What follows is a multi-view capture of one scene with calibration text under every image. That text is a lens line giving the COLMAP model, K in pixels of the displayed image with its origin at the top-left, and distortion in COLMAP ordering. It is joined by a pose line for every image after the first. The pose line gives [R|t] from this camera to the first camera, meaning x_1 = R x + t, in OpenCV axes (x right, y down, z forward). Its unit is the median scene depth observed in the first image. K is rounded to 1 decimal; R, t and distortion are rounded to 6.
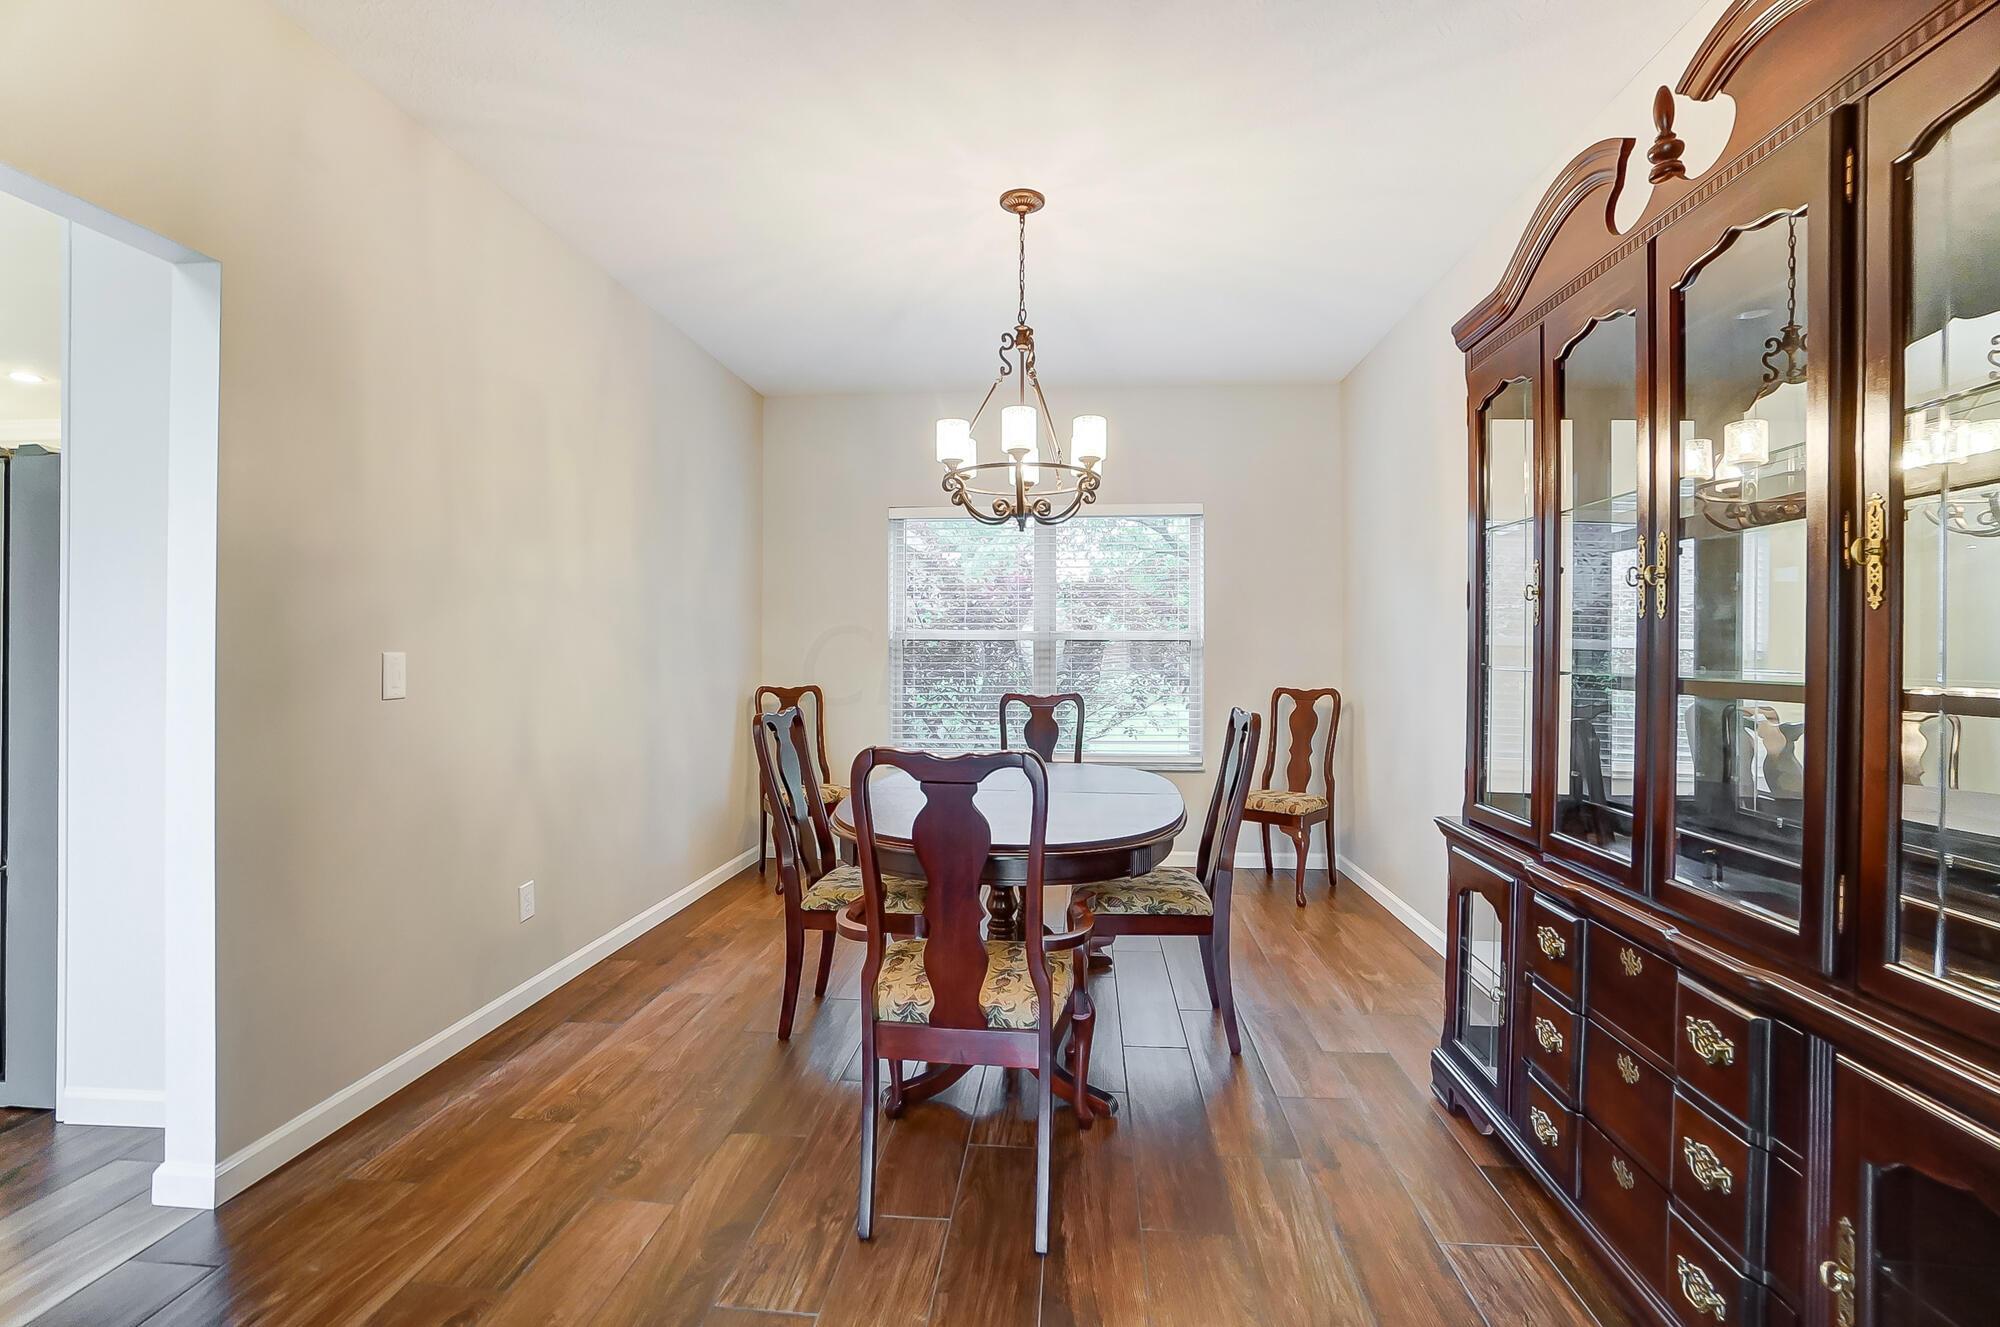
lens RADIAL K [[872.1, 0, 1003.8], [0, 872.1, 677.3], [0, 0, 1]] dist [0.001907, 0.000137]
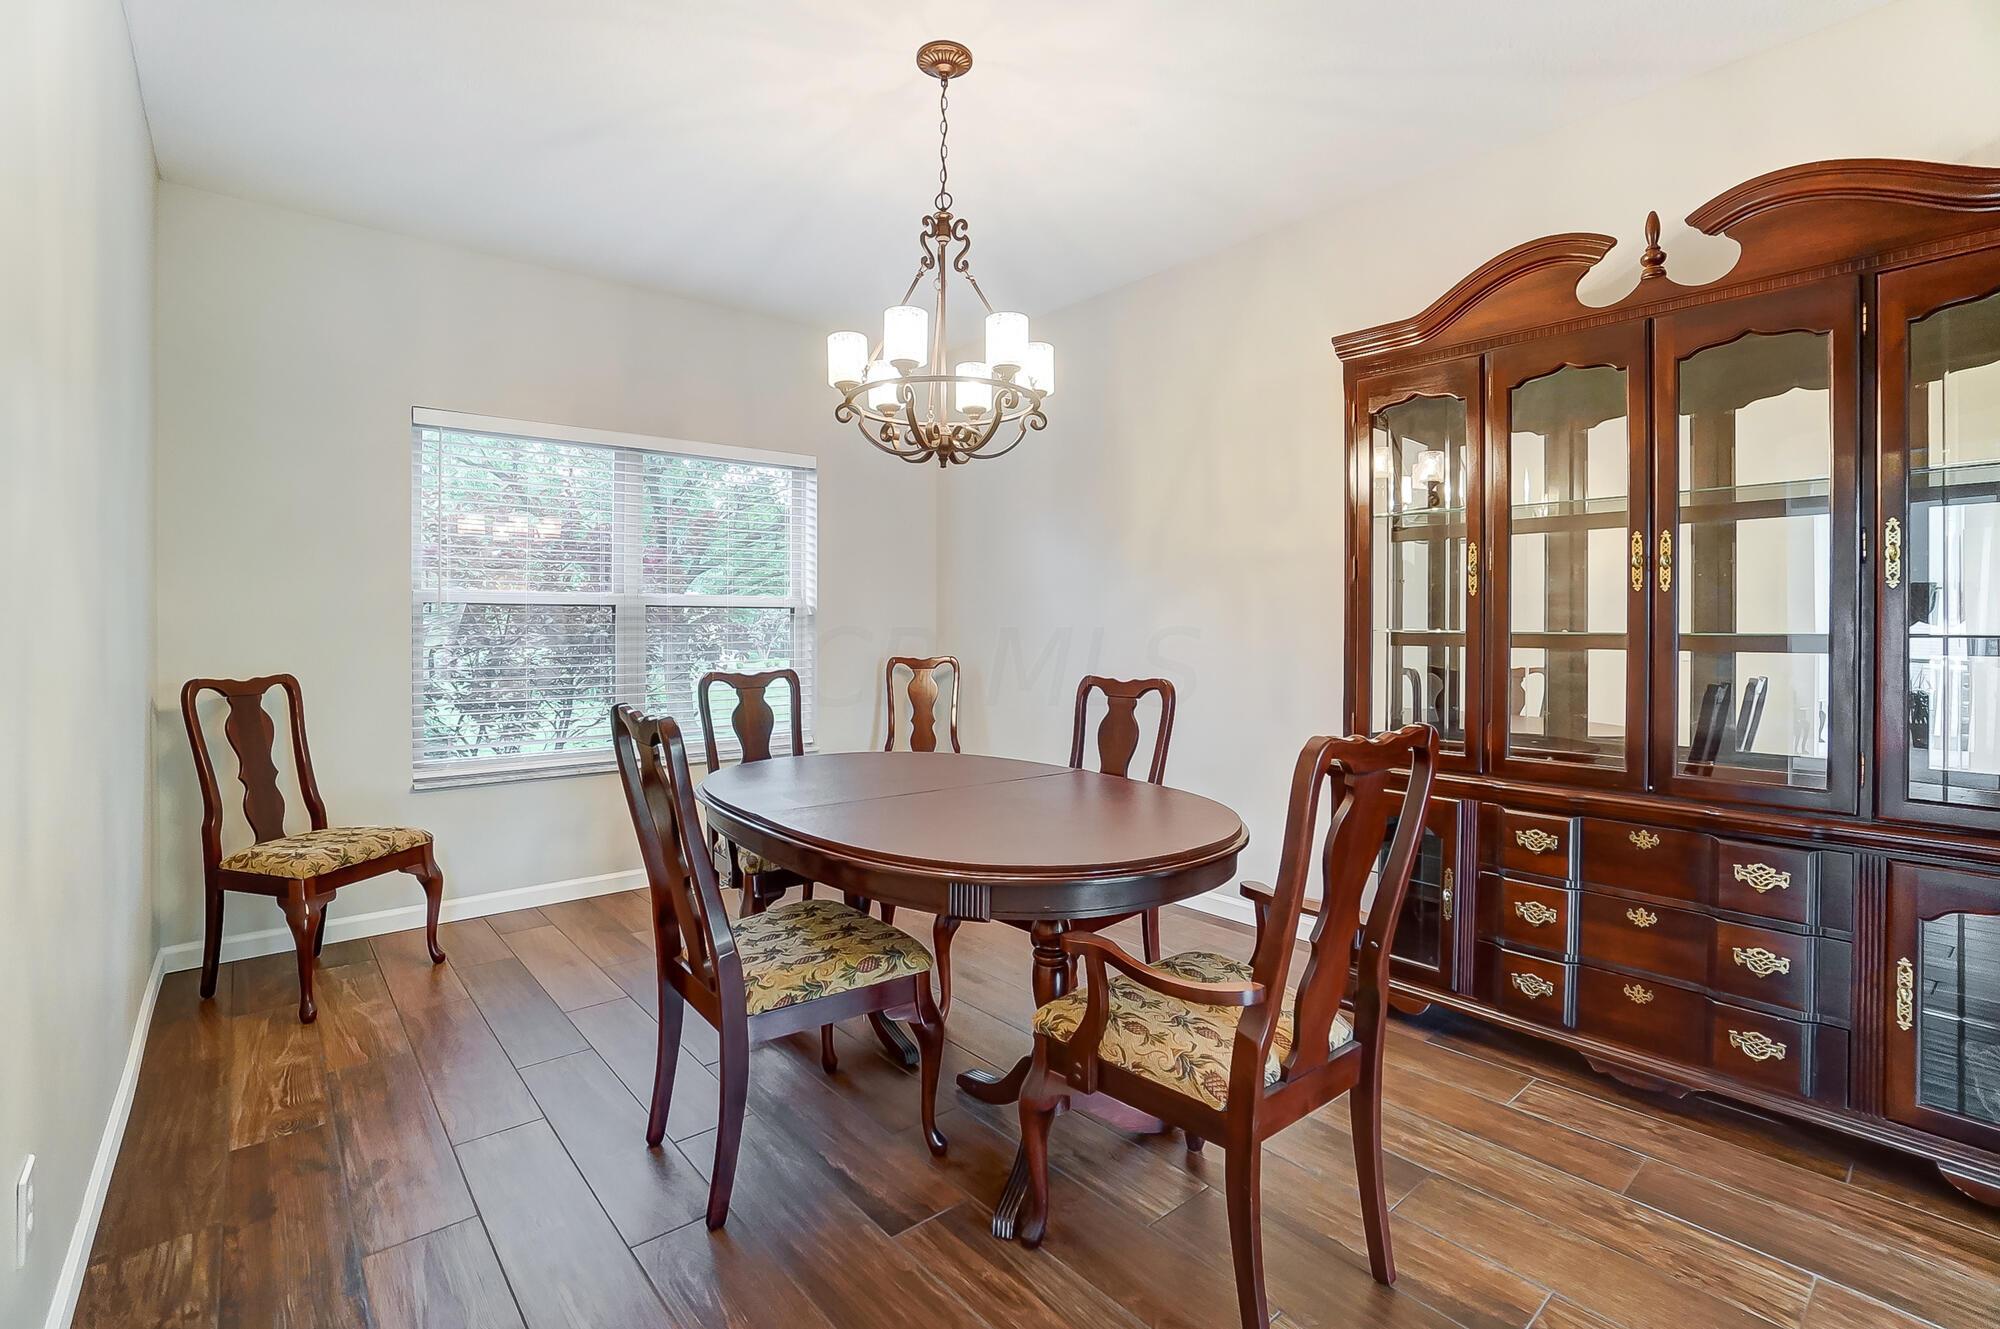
lens RADIAL K [[895.7, 0, 998.4], [0, 895.7, 651.1], [0, 0, 1]] dist [-0.003941, -0.000147]
pose [[0.716030, -0.021965, 0.697723, -0.532587], [0.021555, 0.999724, 0.009352, -0.003627], [-0.697736, 0.008343, 0.716306, 0.375357]]
